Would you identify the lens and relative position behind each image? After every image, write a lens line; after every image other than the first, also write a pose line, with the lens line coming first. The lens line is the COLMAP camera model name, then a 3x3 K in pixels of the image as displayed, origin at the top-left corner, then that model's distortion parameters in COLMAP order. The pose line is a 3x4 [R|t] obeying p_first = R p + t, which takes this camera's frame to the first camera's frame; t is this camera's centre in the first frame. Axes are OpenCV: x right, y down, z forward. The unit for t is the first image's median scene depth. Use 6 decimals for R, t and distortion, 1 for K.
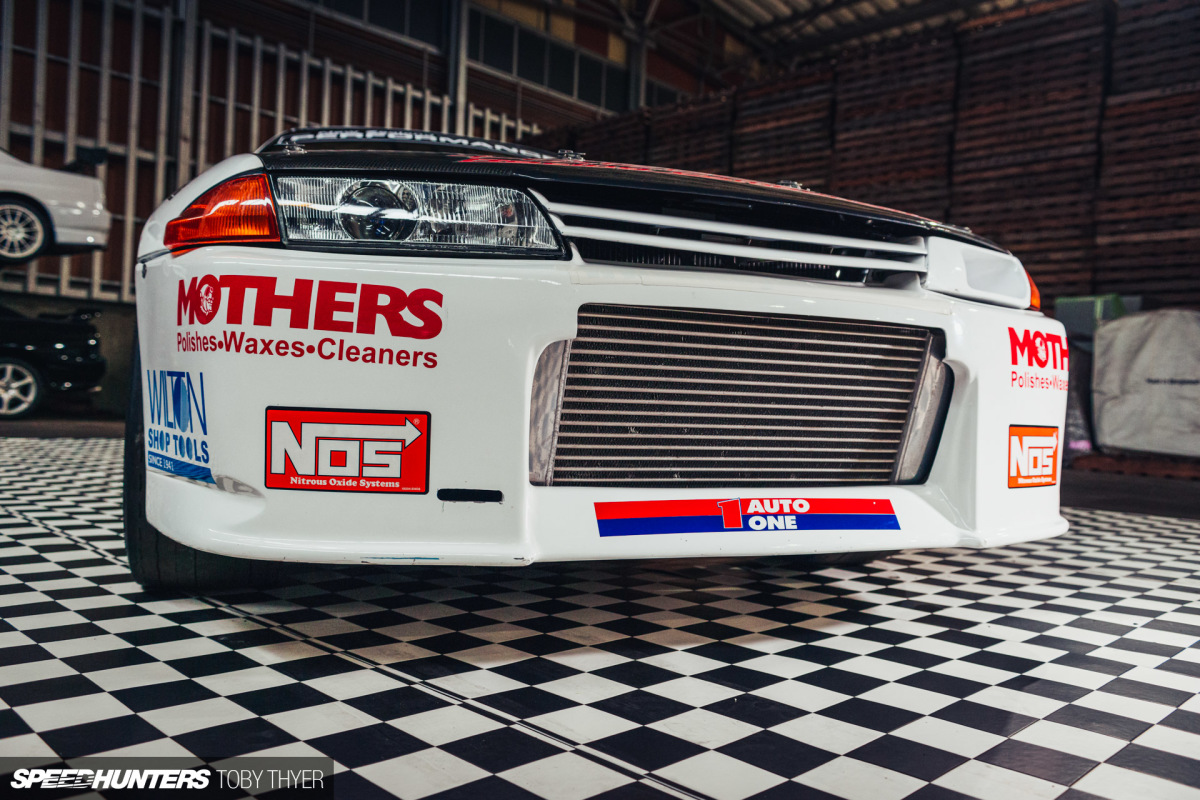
lens RADIAL K [[955.4, 0, 613.7], [0, 955.4, 406.7], [0, 0, 1]] dist [-0.001958, -0.001154]
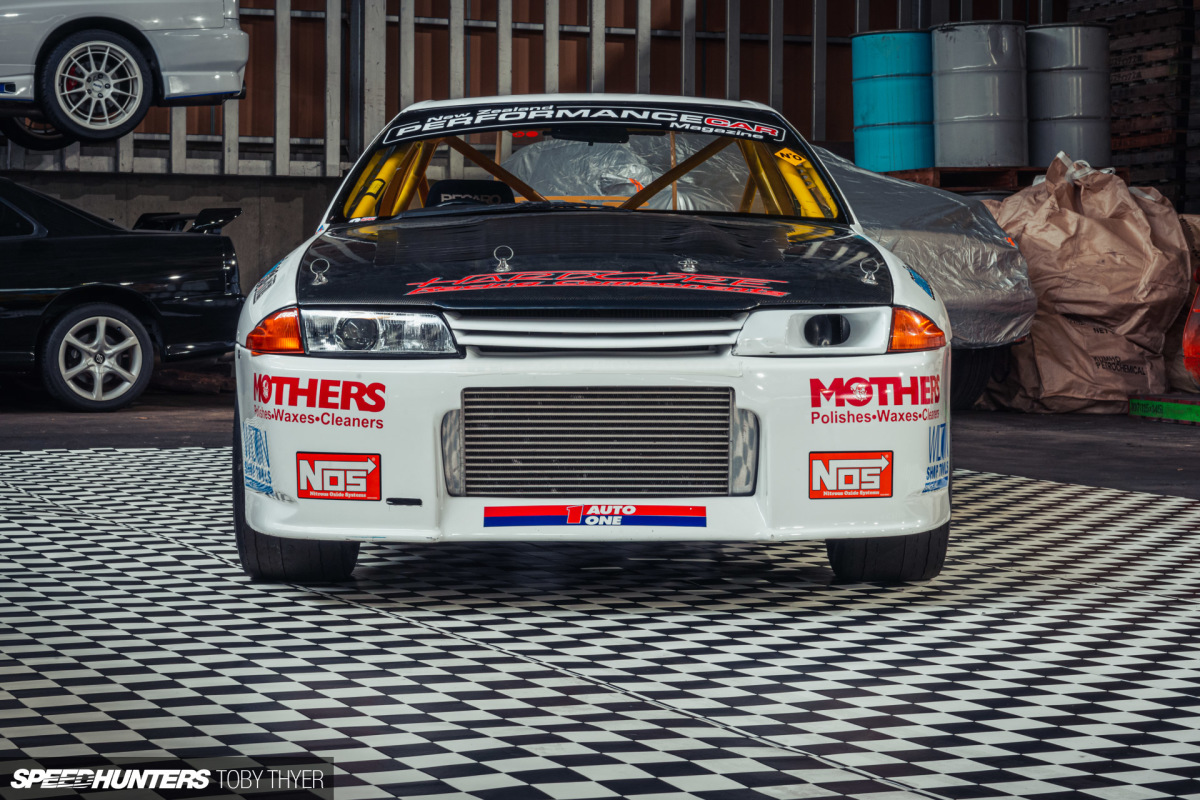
lens RADIAL K [[3020.6, 0, 600.0], [0, 3020.6, 400.0], [0, 0, 1]] dist [0.044313, 0.318790]
pose [[0.926789, -0.016378, -0.375225, 2.085752], [0.029029, 0.999184, 0.028085, -0.218597], [0.374459, -0.036921, 0.926508, -3.664625]]
